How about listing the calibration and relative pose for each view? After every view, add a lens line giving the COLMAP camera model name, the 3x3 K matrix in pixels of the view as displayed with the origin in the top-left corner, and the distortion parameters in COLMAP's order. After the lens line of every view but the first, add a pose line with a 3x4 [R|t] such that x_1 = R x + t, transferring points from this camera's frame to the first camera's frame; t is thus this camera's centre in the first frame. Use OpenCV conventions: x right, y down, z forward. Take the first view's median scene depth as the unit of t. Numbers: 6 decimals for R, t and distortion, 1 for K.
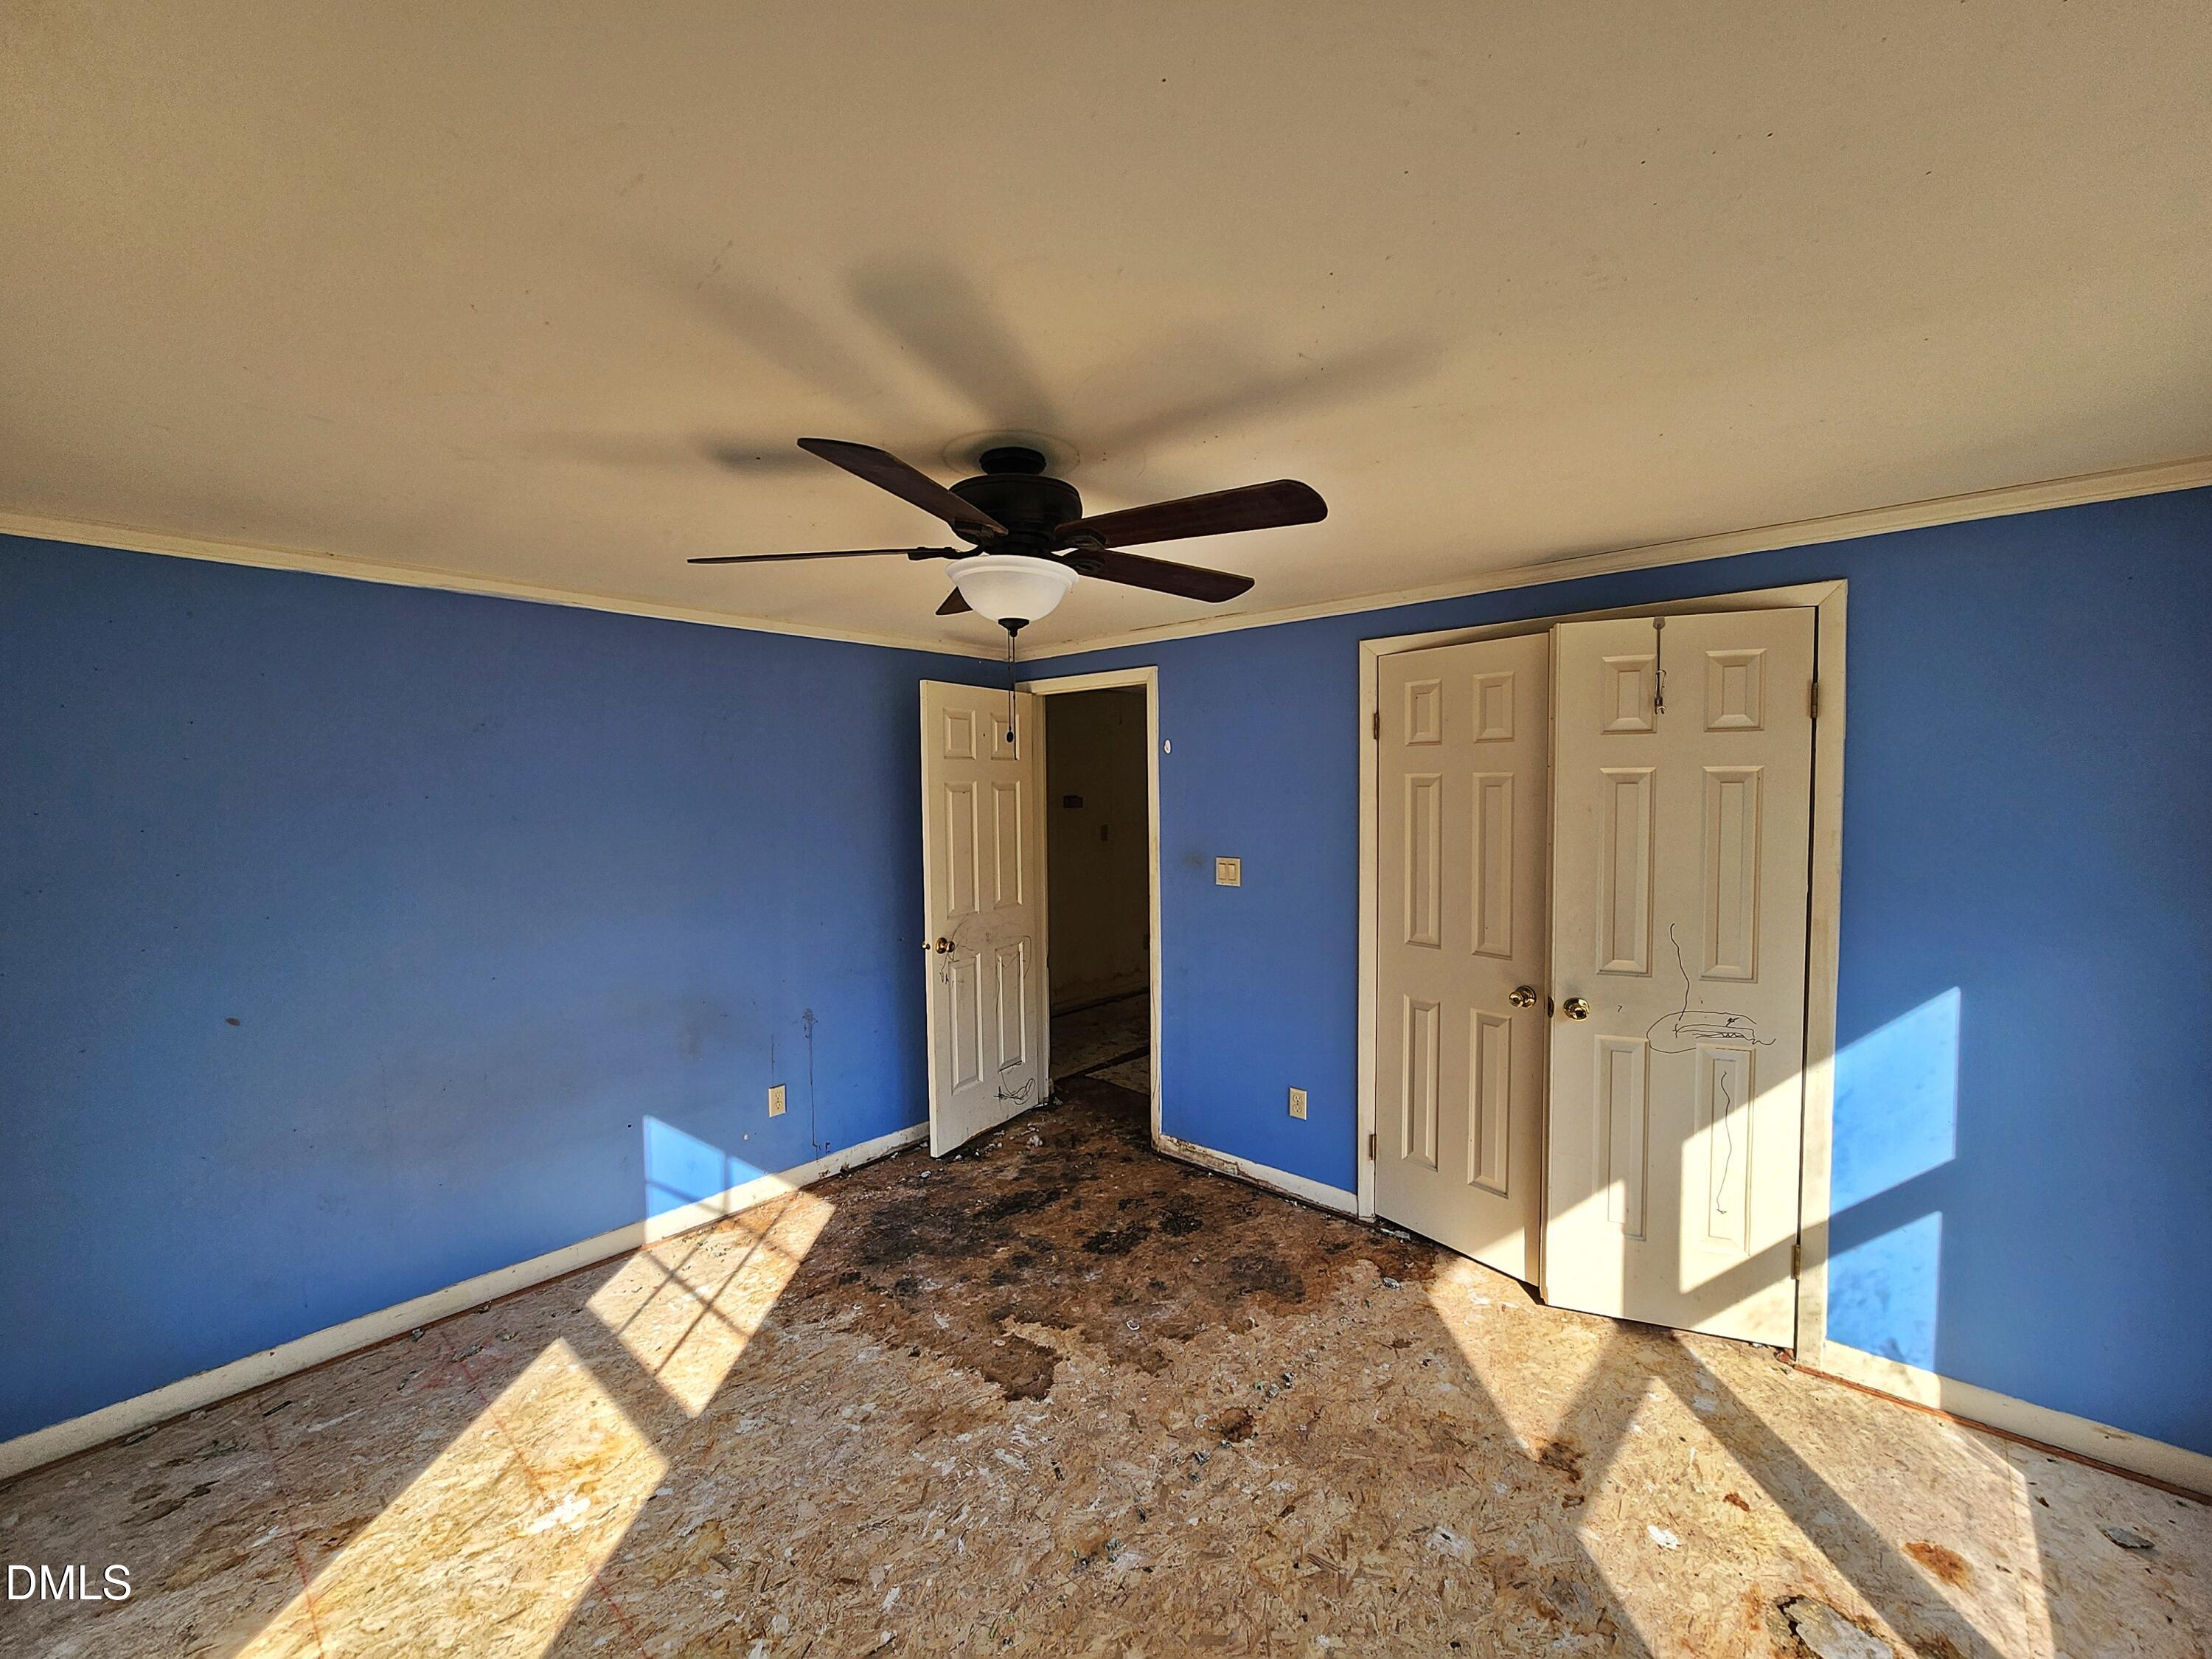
lens RADIAL K [[905.9, 0, 1094.5], [0, 905.9, 837.4], [0, 0, 1]] dist [0.001104, 0.000934]
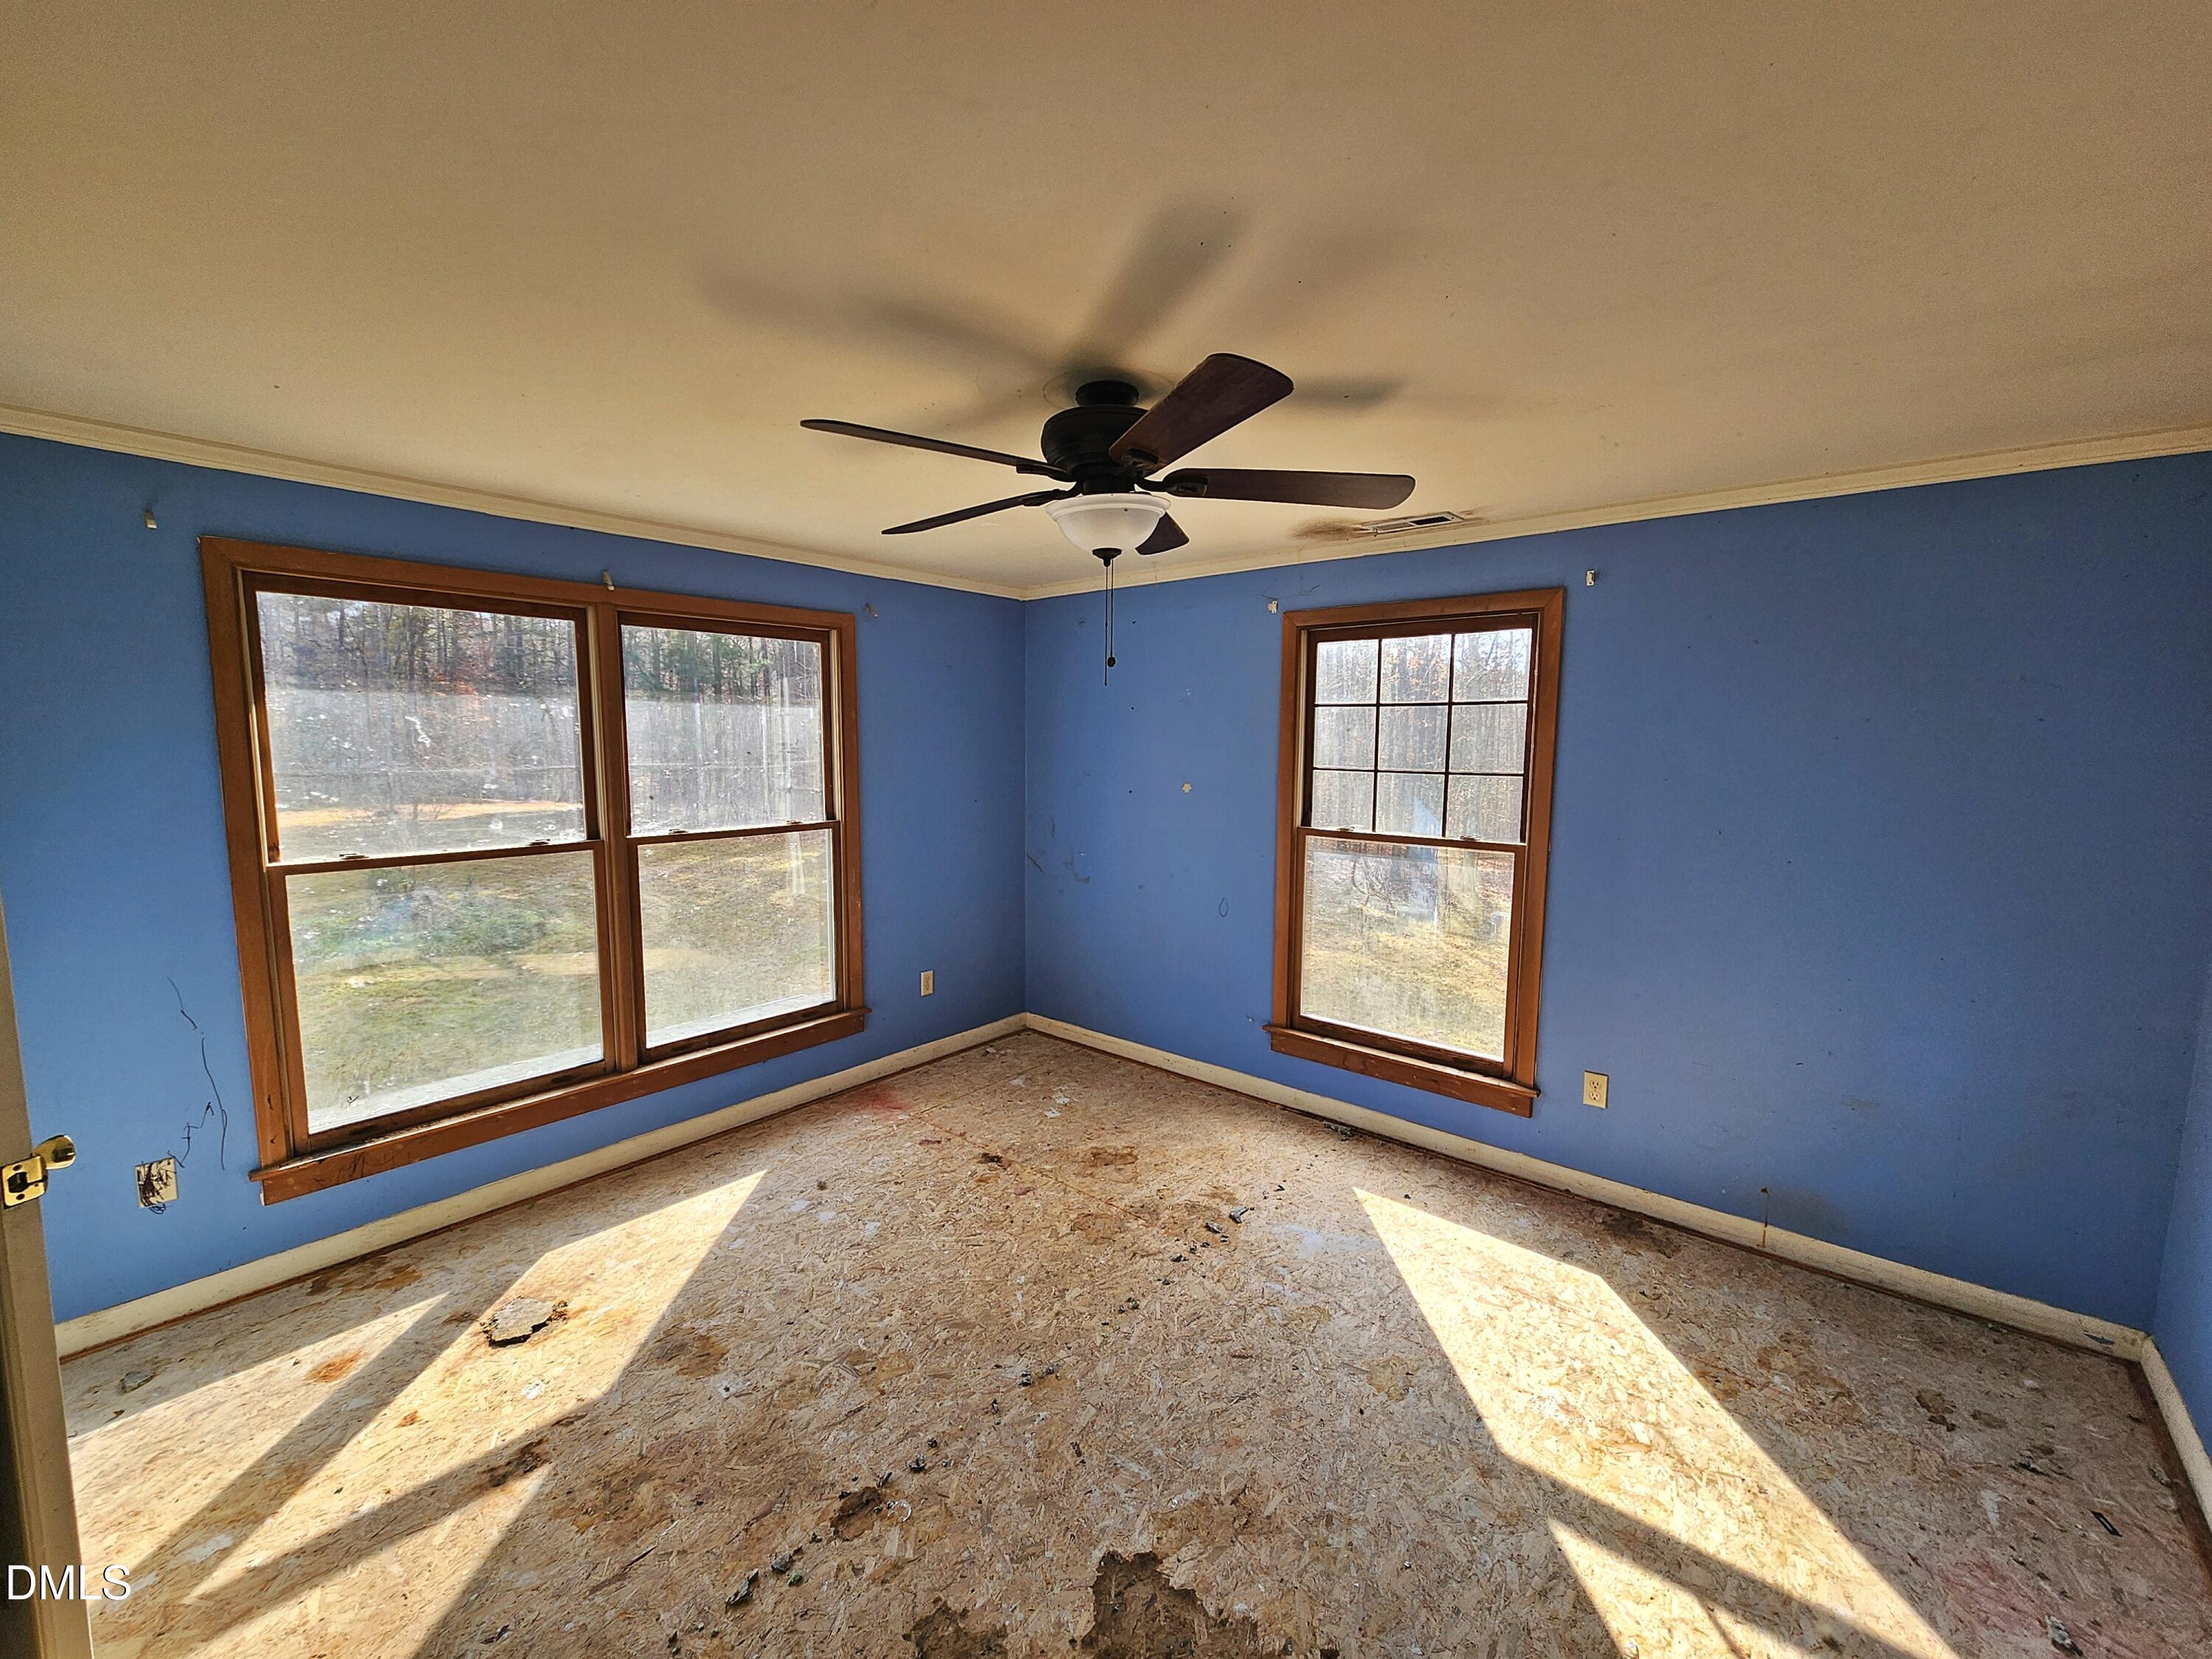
lens RADIAL K [[905.9, 0, 1094.5], [0, 905.9, 837.4], [0, 0, 1]] dist [0.001104, 0.000934]
pose [[-0.999582, 0.008461, -0.027652, -0.035955], [0.003771, 0.986211, 0.165451, -0.073637], [0.028670, 0.165278, -0.985830, 1.761280]]
